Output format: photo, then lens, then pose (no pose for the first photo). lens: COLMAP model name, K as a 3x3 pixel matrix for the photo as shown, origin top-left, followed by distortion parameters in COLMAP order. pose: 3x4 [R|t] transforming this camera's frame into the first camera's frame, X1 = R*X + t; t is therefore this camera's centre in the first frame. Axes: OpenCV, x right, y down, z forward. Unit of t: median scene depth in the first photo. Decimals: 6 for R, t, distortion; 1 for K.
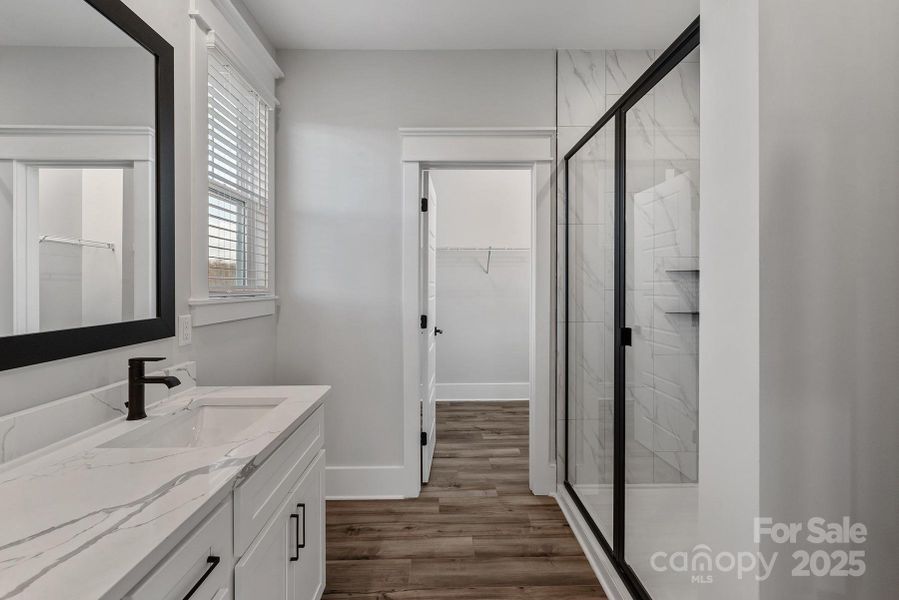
lens RADIAL K [[388.9, 0, 449.5], [0, 388.9, 291.6], [0, 0, 1]] dist [0.000979, -0.000226]
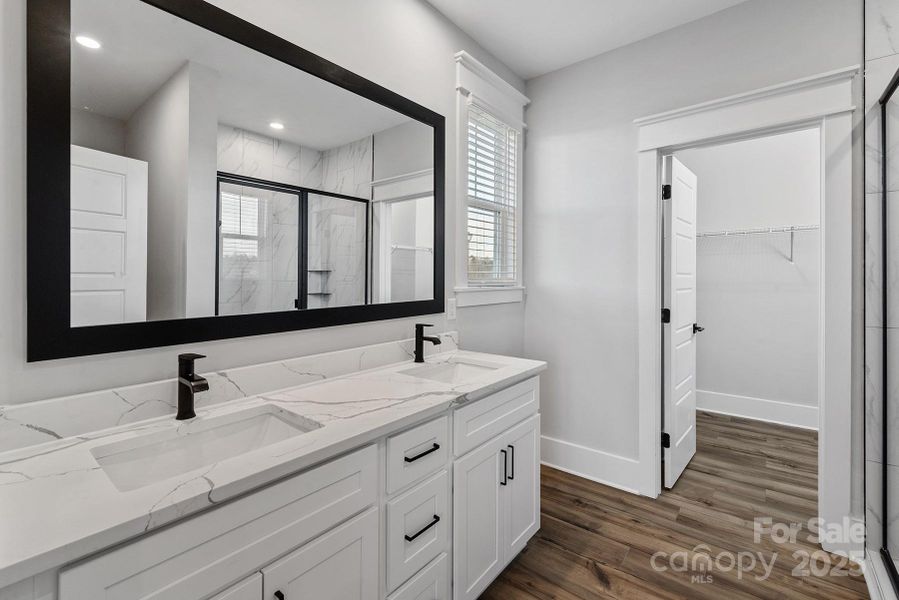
lens RADIAL K [[395.0, 0, 450.9], [0, 395.0, 277.6], [0, 0, 1]] dist [-0.000781, -0.000233]
pose [[0.769949, -0.002313, -0.638101, 0.160145], [-0.007084, 0.999901, -0.012172, 0.000579], [0.638066, 0.013892, 0.769856, -0.079643]]
